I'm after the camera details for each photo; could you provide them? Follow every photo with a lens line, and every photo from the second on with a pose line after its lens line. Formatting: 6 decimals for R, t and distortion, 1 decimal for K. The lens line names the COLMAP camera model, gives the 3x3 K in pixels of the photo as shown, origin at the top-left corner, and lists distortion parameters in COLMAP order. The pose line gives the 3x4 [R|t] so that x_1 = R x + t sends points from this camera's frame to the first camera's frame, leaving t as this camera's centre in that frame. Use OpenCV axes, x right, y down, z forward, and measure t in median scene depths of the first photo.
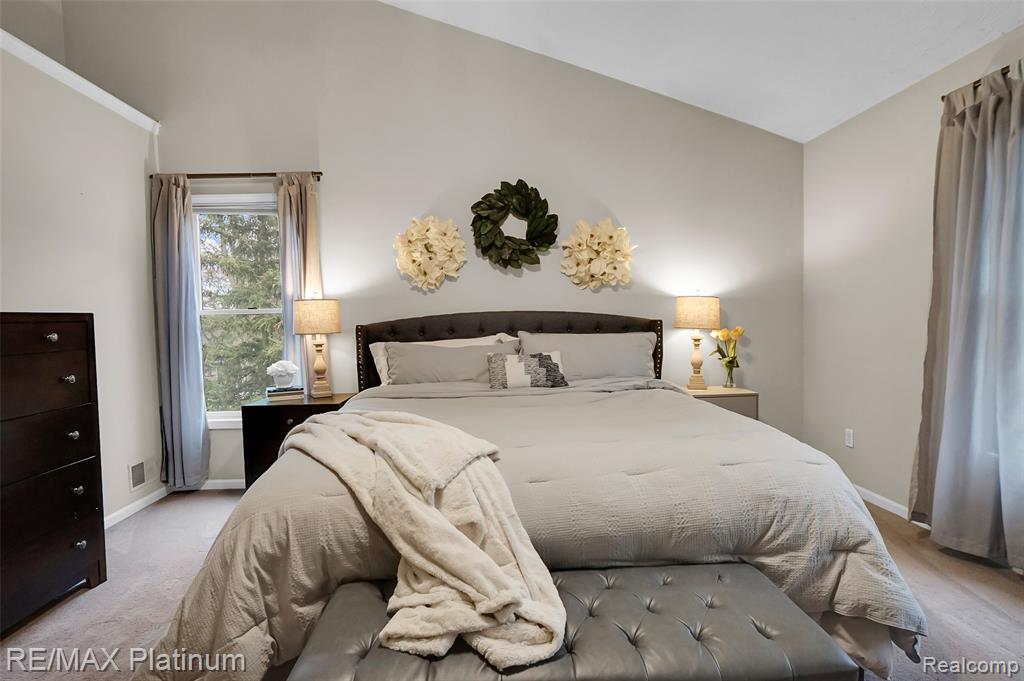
lens RADIAL K [[532.5, 0, 532.0], [0, 532.5, 327.3], [0, 0, 1]] dist [-0.036406, 0.021324]
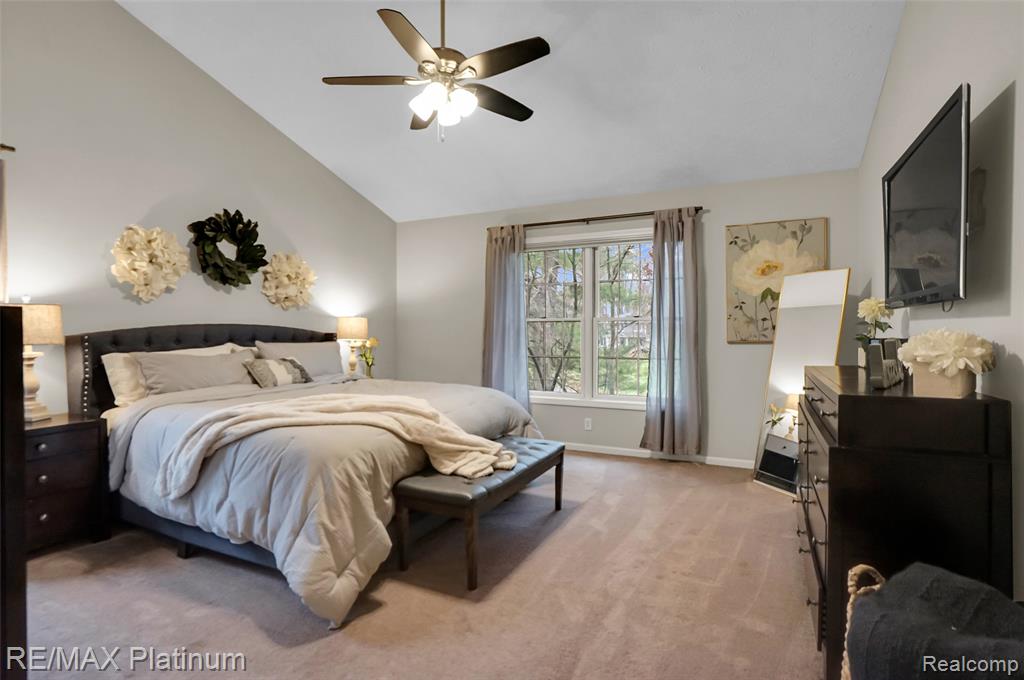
lens RADIAL K [[532.5, 0, 532.0], [0, 532.5, 326.8], [0, 0, 1]] dist [-0.036406, 0.021324]
pose [[0.449453, 0.020766, 0.893063, -0.758490], [0.007829, 0.999600, -0.027183, 0.011852], [-0.893270, 0.019209, 0.449110, -0.082128]]
